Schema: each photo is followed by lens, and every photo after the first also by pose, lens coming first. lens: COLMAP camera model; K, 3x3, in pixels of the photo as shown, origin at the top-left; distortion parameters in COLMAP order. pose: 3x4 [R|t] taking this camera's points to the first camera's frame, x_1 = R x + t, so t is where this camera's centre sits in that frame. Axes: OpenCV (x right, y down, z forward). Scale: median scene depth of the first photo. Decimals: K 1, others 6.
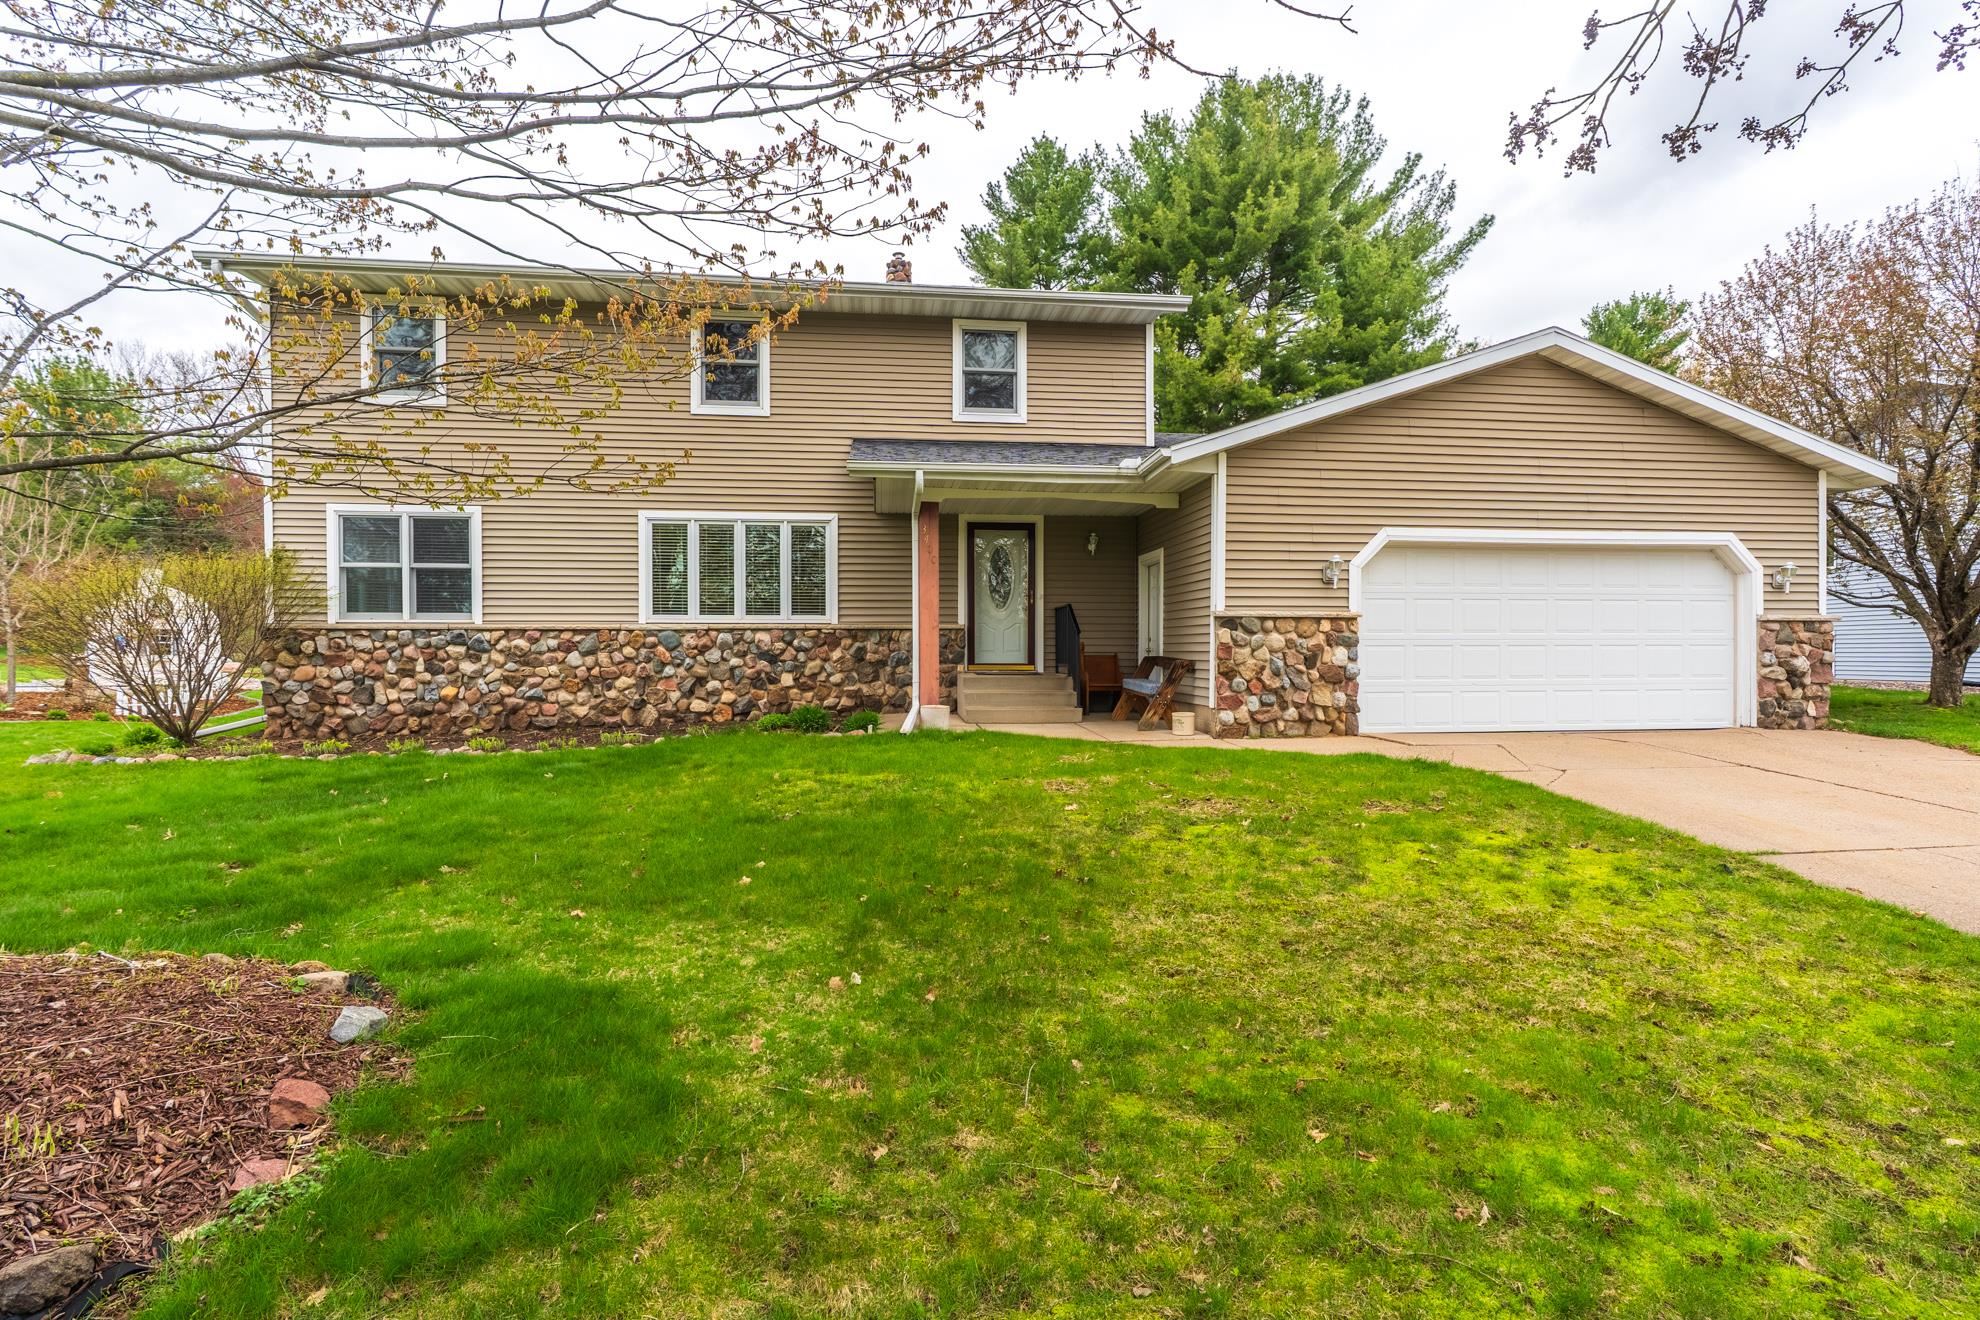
lens RADIAL K [[903.0, 0, 992.1], [0, 903.0, 664.7], [0, 0, 1]] dist [-0.006668, 0.001103]
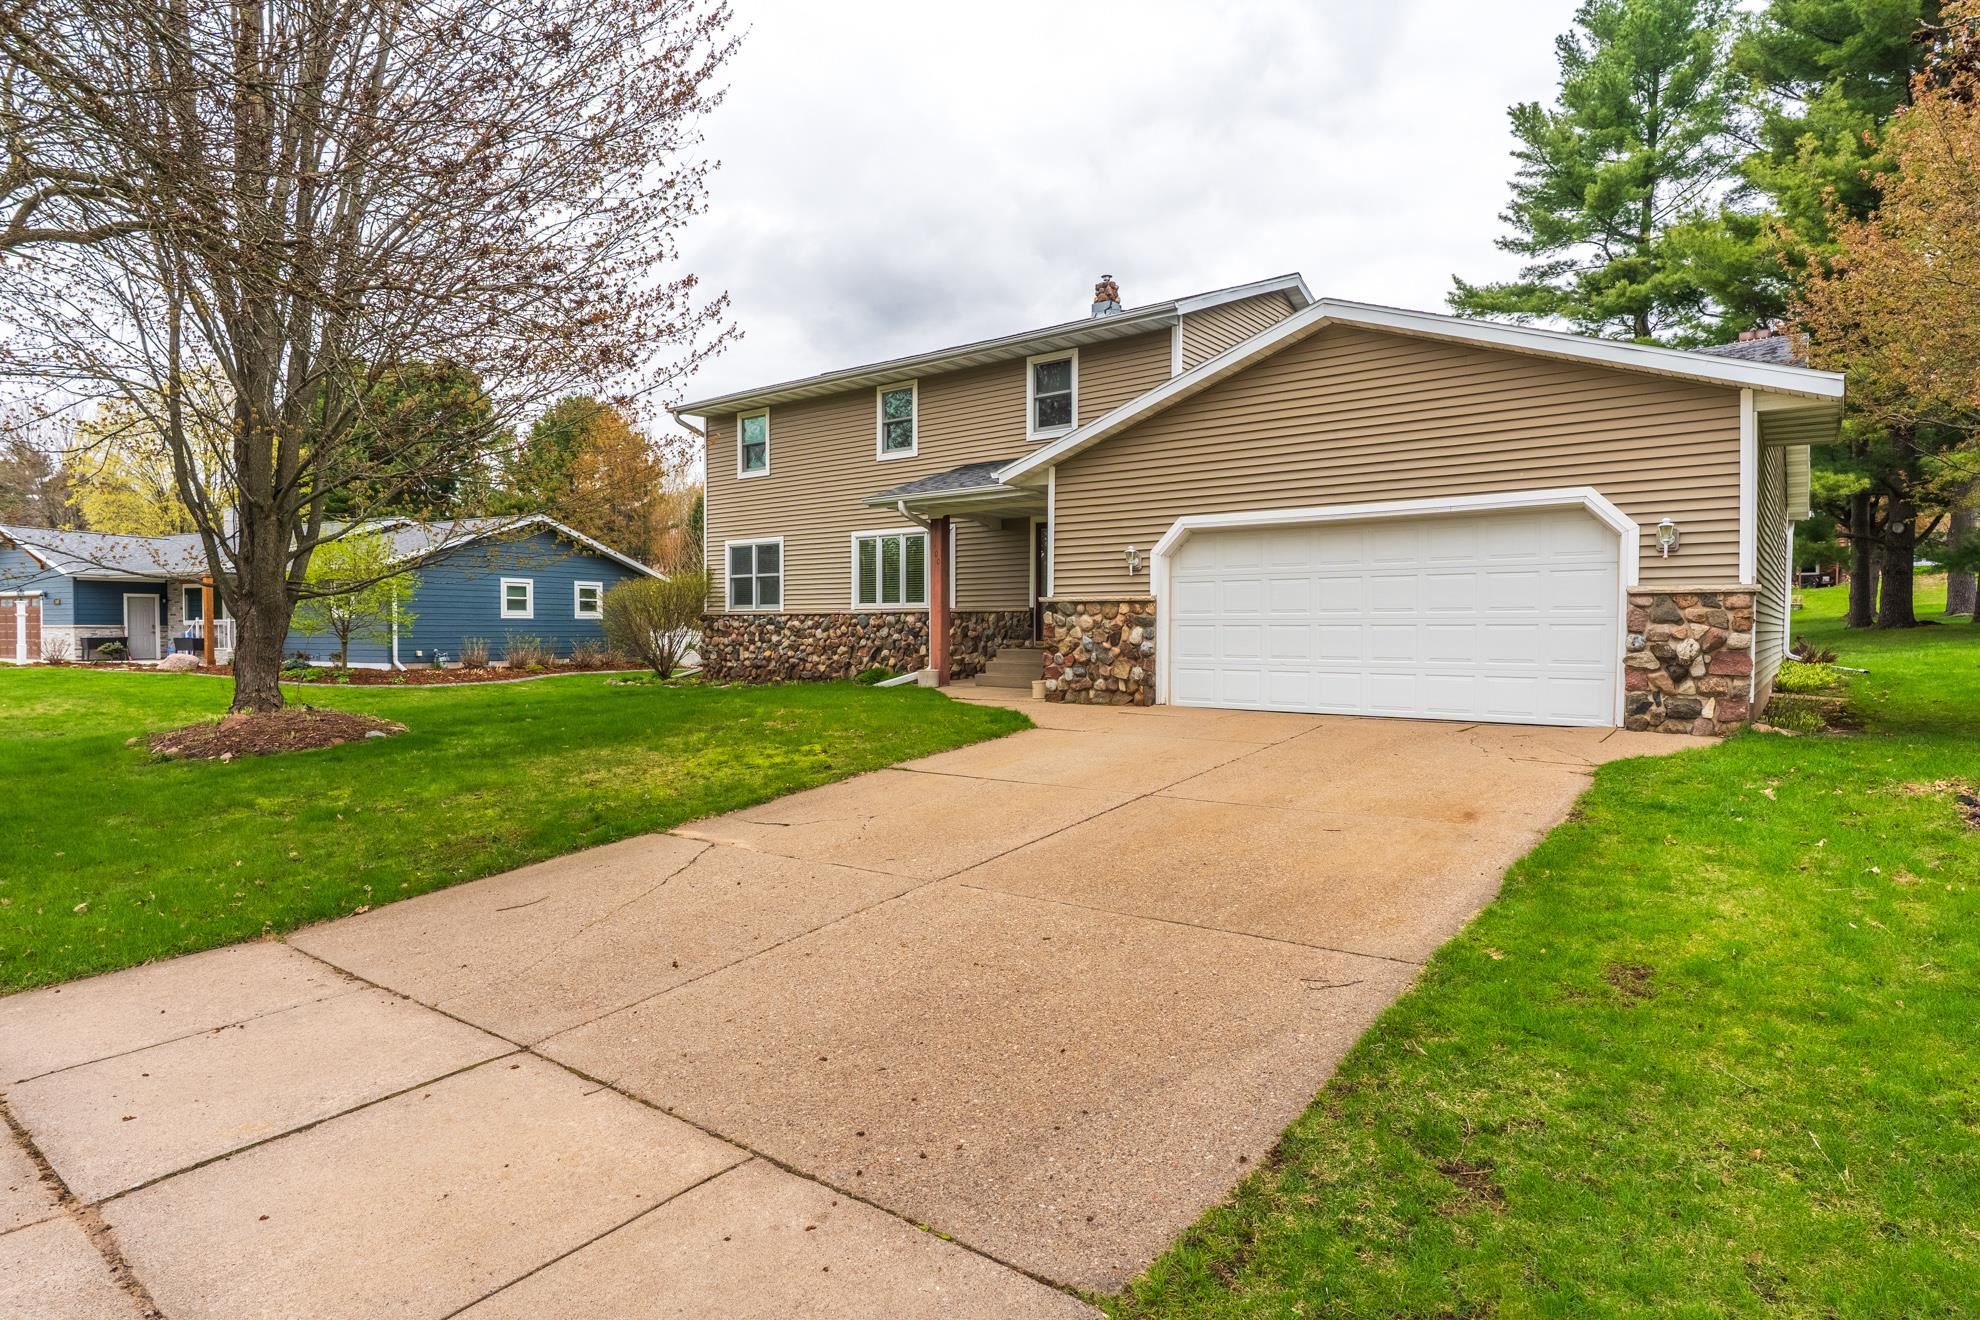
lens RADIAL K [[1053.1, 0, 986.6], [0, 1053.1, 652.5], [0, 0, 1]] dist [0.007745, 0.000285]
pose [[0.712070, 0.018218, -0.701872, 0.998355], [-0.010358, 0.999827, 0.015444, -0.005283], [0.702032, -0.003727, 0.712135, -0.060609]]
